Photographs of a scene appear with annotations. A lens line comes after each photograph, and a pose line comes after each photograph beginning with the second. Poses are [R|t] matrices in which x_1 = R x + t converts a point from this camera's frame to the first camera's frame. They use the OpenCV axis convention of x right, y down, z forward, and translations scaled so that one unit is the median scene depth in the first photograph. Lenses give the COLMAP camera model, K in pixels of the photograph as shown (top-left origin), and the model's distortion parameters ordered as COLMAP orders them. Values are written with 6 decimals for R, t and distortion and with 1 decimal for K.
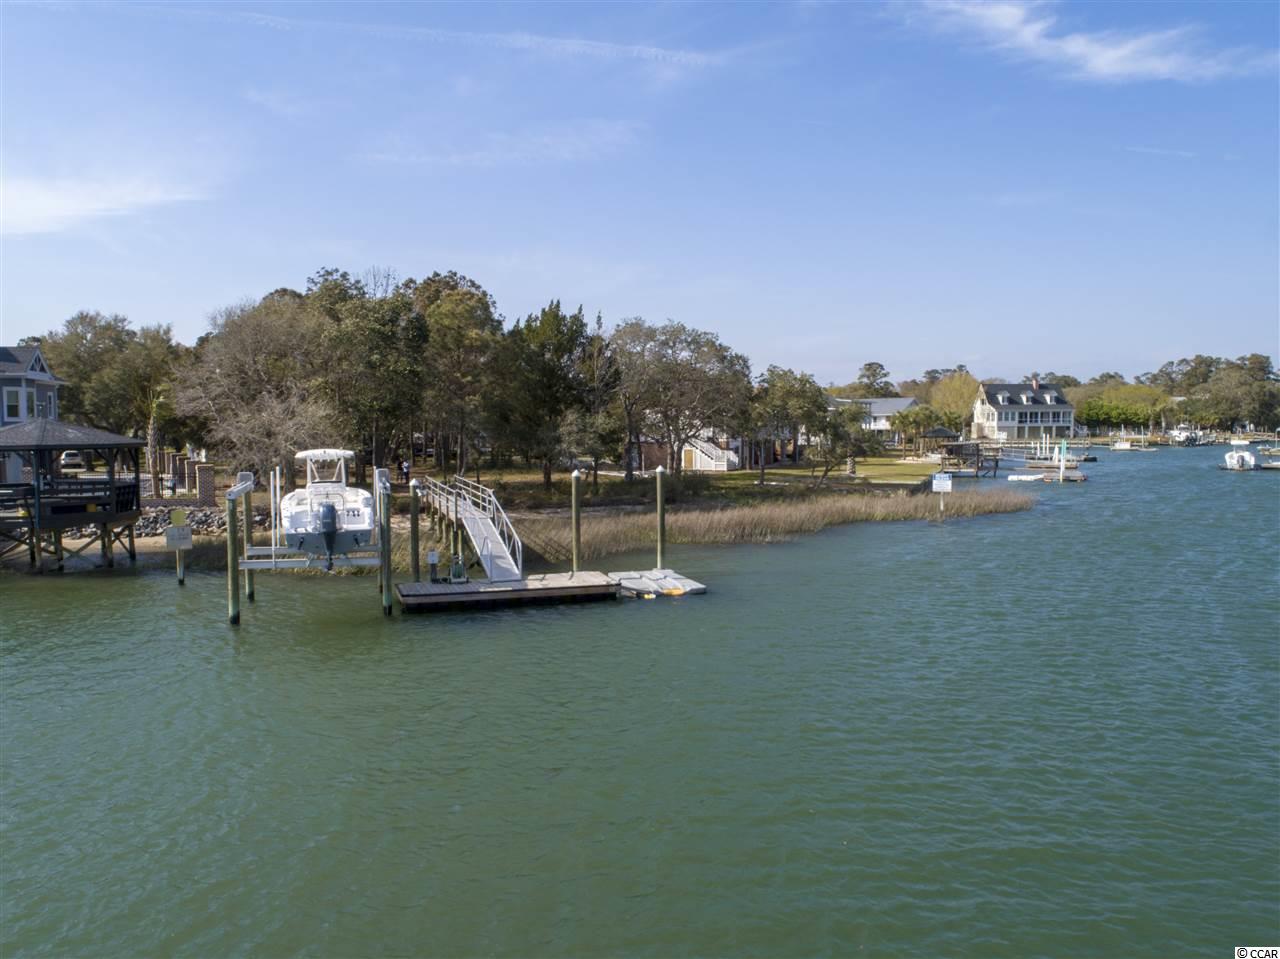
lens RADIAL K [[964.0, 0, 642.9], [0, 964.0, 480.5], [0, 0, 1]] dist [-0.023287, 0.010068]
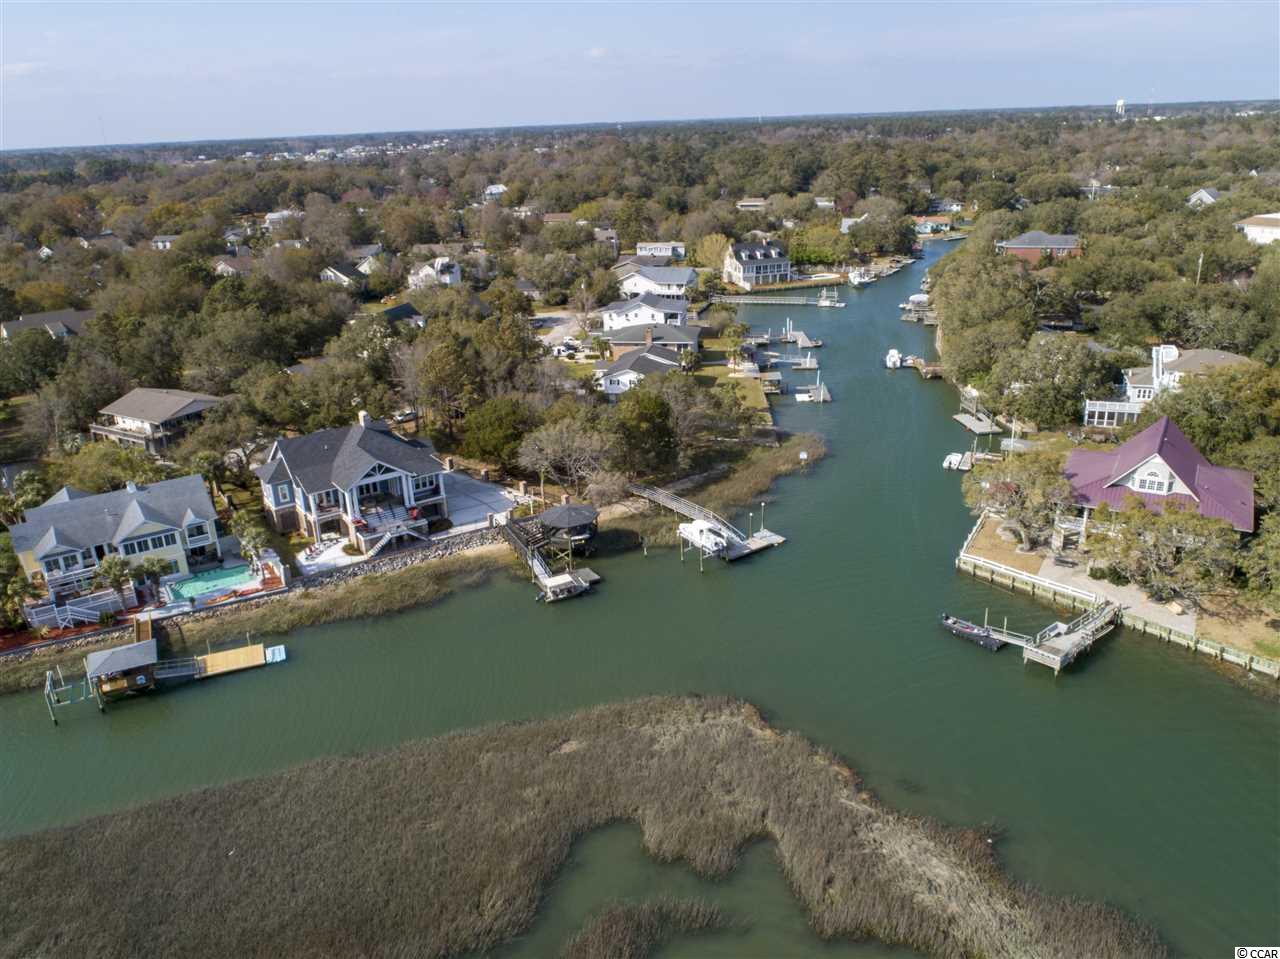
lens RADIAL K [[964.0, 0, 631.3], [0, 964.0, 480.9], [0, 0, 1]] dist [-0.023287, 0.010068]
pose [[0.948154, -0.138379, 0.286105, -0.255485], [0.048964, 0.953087, 0.298710, -0.207856], [-0.314018, -0.269215, 0.910448, -0.366808]]
